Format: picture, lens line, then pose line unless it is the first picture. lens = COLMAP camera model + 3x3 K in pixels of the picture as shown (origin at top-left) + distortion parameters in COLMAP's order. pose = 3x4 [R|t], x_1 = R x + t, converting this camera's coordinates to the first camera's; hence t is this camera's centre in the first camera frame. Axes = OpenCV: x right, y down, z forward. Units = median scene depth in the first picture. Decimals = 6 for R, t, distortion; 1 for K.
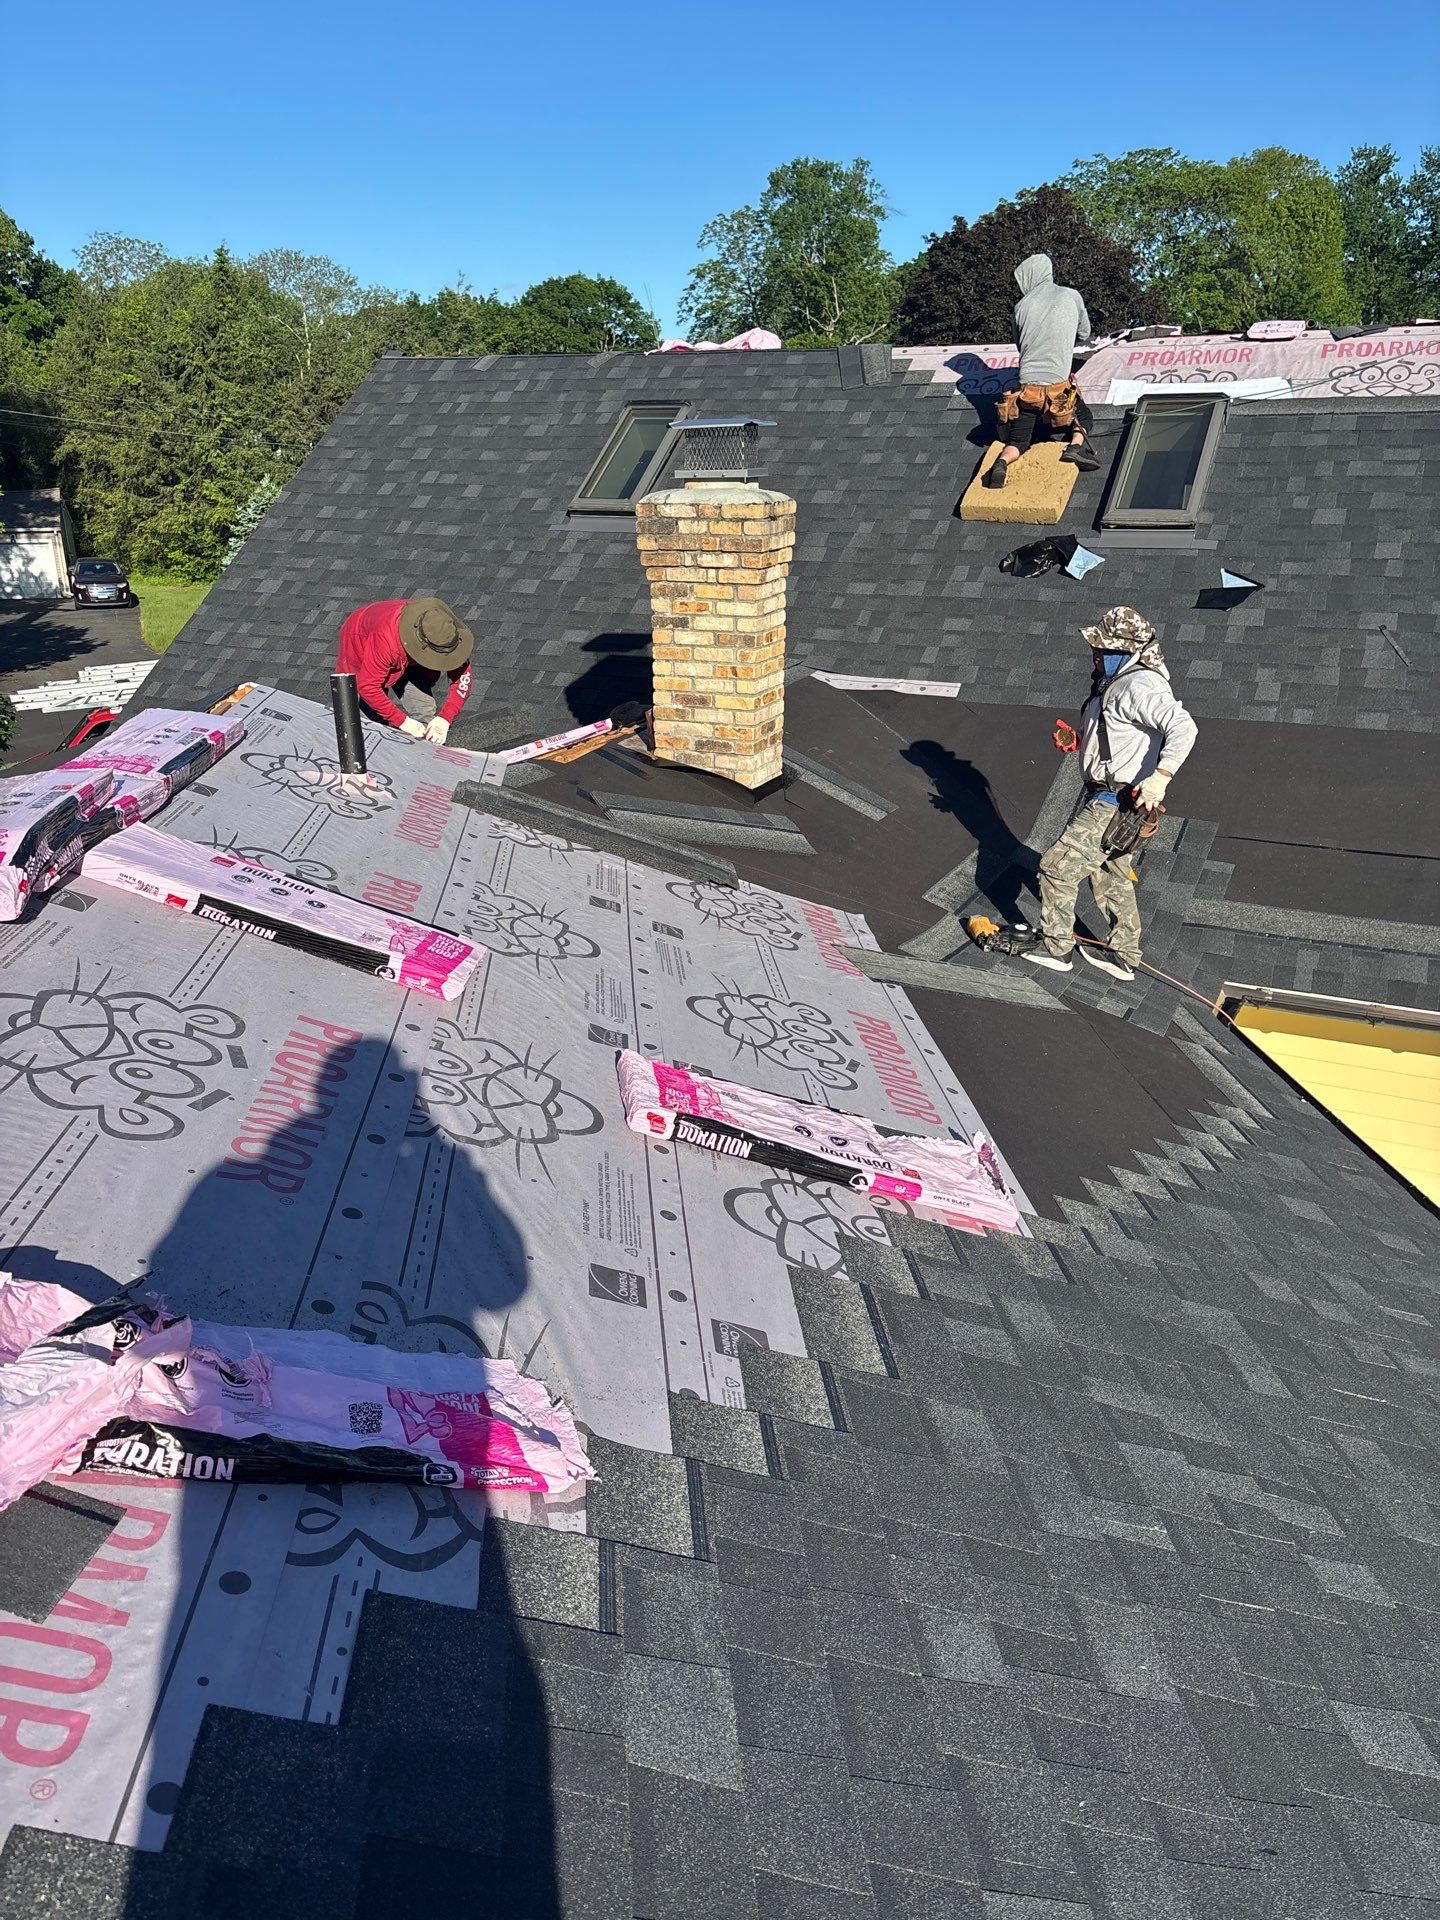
lens RADIAL K [[1447.6, 0, 705.5], [0, 1447.6, 974.2], [0, 0, 1]] dist [0.059074, -0.065002]
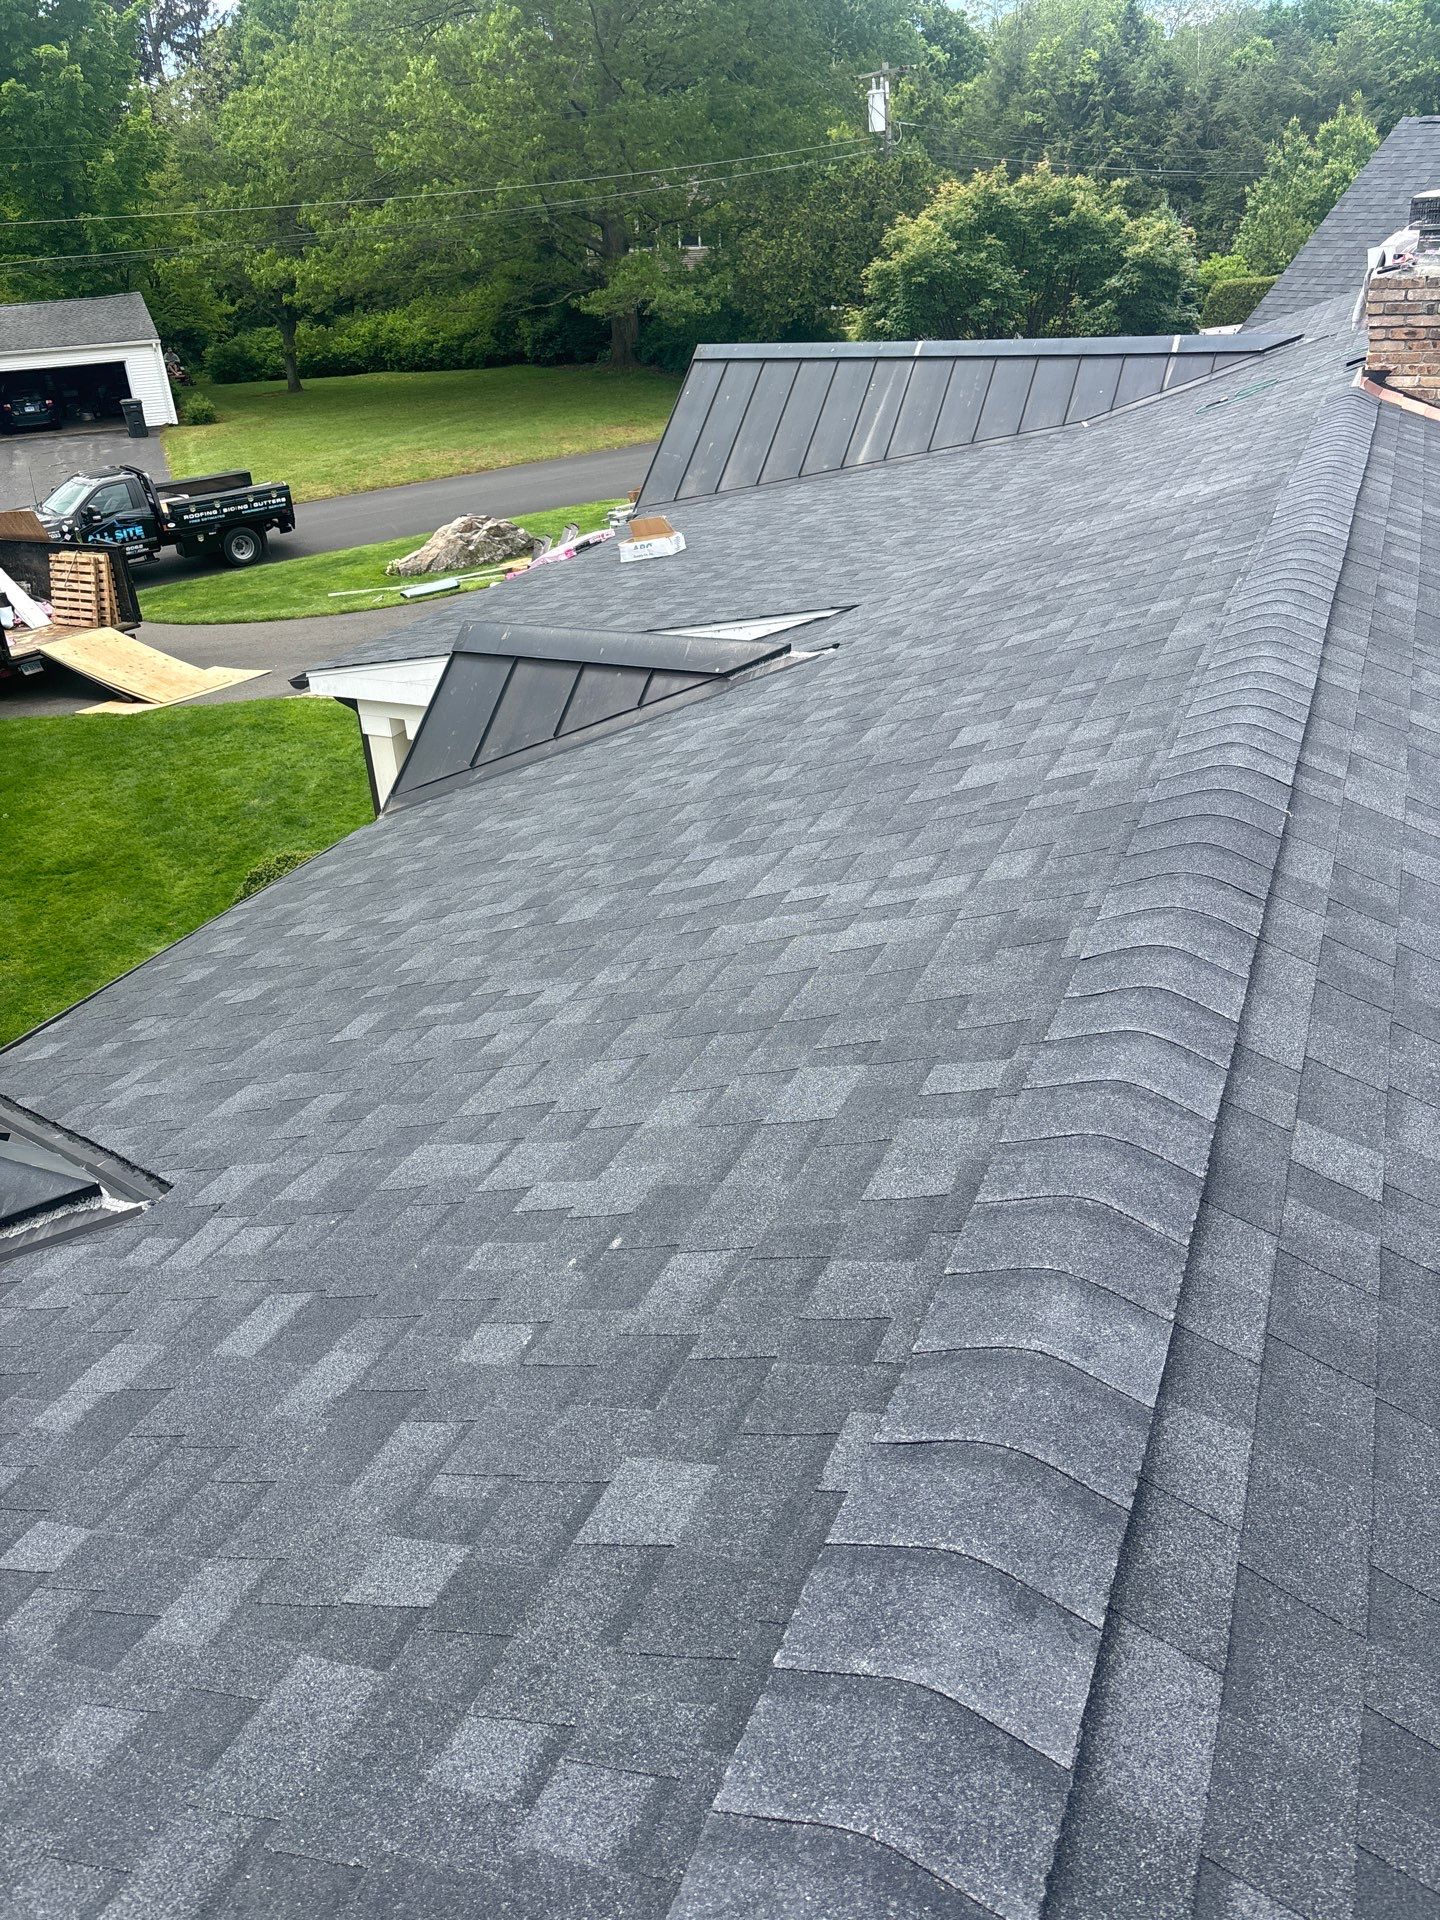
lens RADIAL K [[1447.6, 0, 729.9], [0, 1447.6, 955.2], [0, 0, 1]] dist [0.059074, -0.065002]
pose [[0.889213, 0.175226, -0.422606, -0.026977], [-0.111488, 0.978892, 0.171294, 0.373865], [0.443701, -0.105201, 0.889979, -1.116882]]
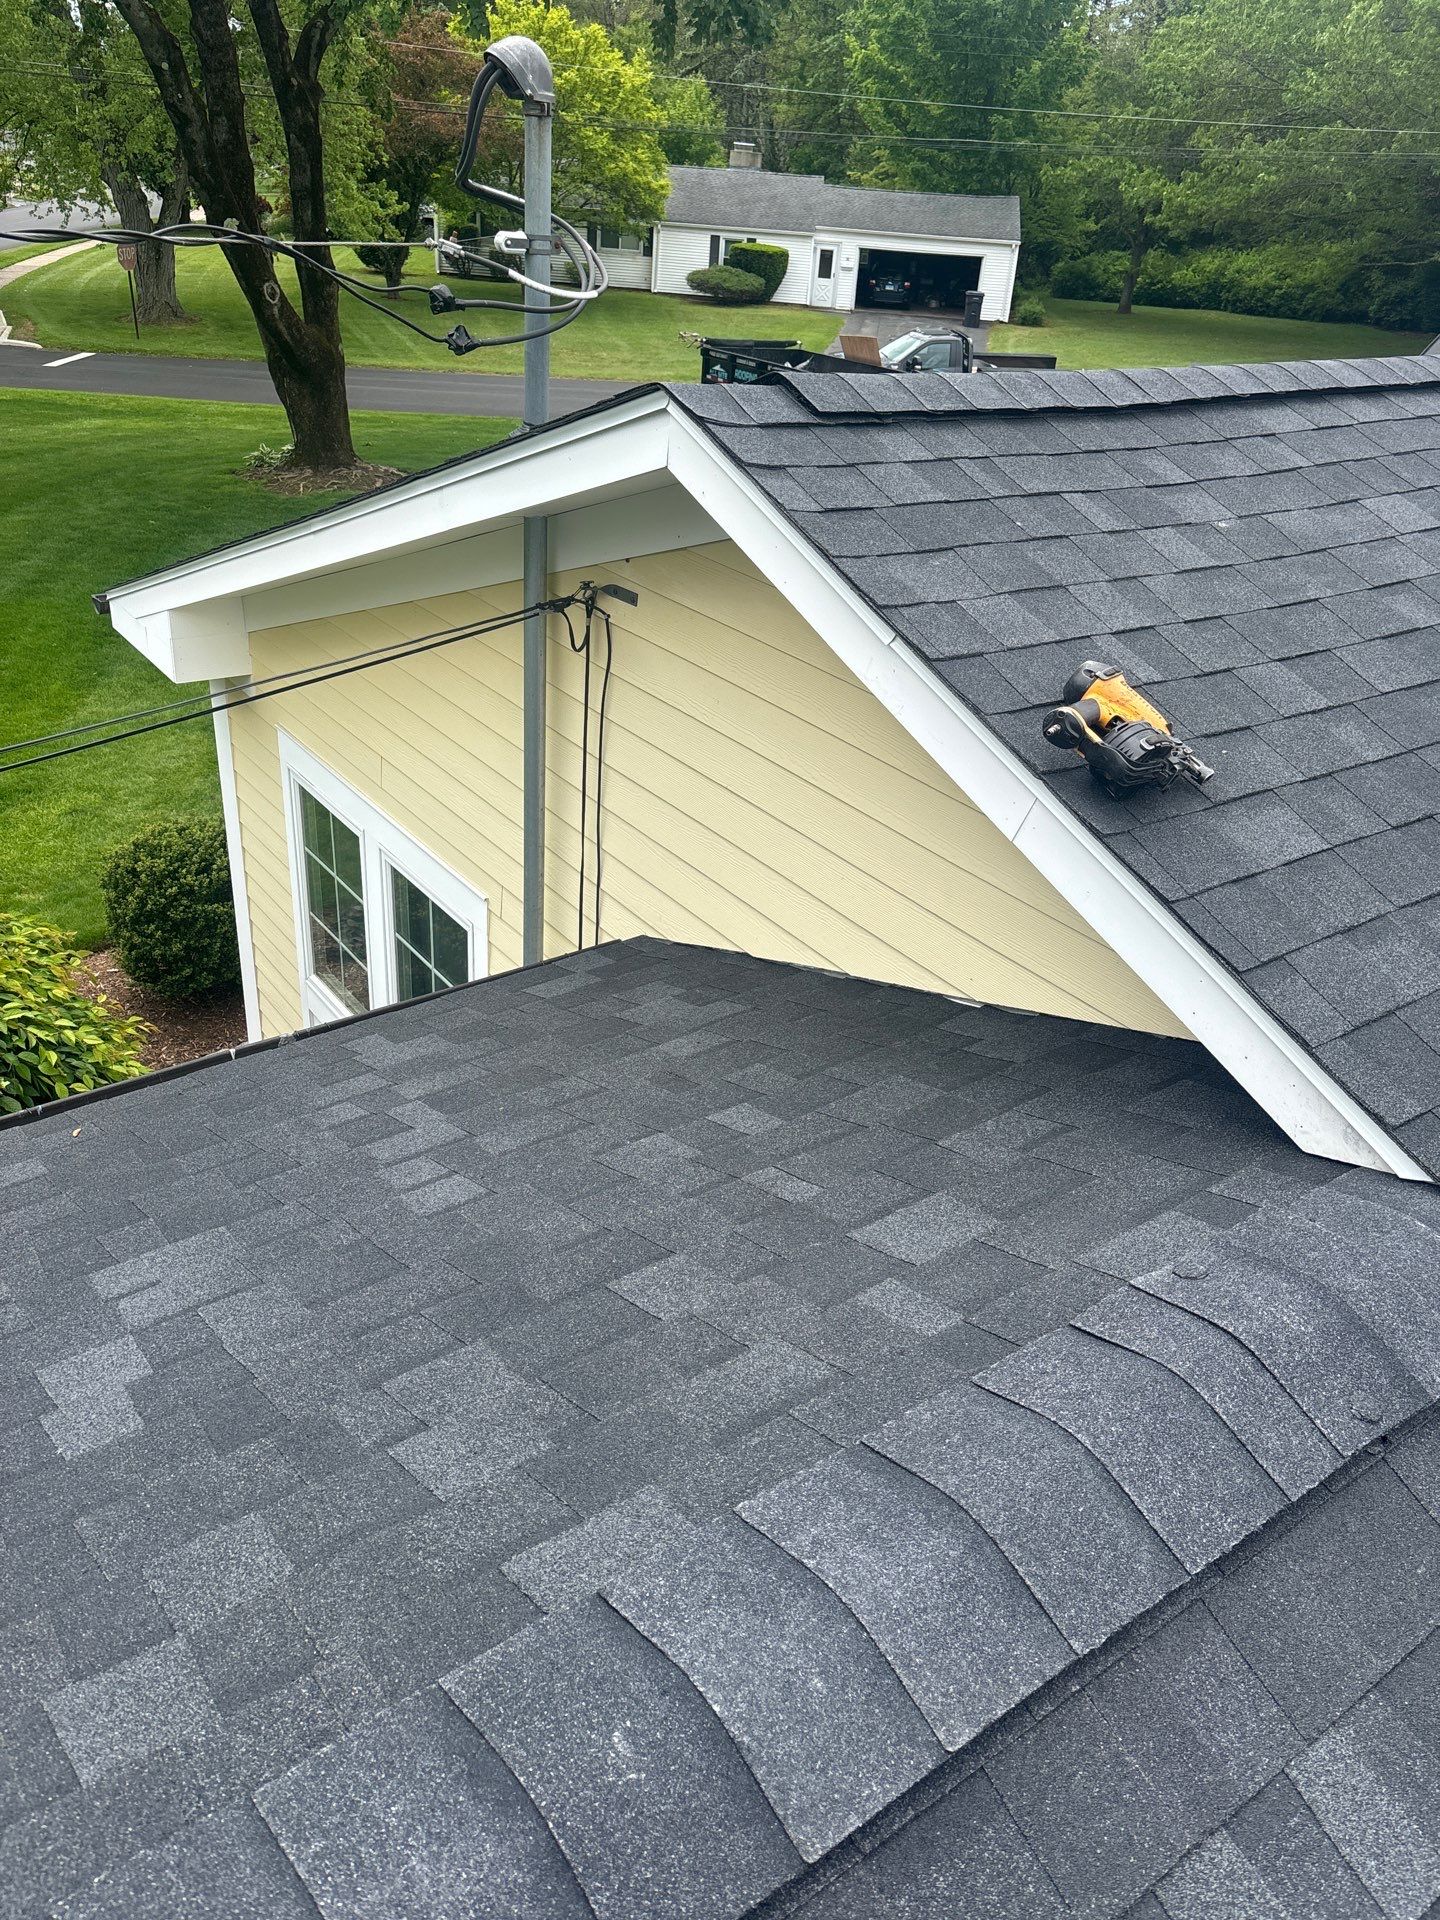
lens RADIAL K [[1447.6, 0, 704.4], [0, 1447.6, 946.5], [0, 0, 1]] dist [0.059074, -0.065002]
pose [[0.525255, 0.444602, -0.725559, 0.188851], [-0.348588, 0.890248, 0.293165, 0.508719], [0.776269, 0.098935, 0.622590, -1.289218]]
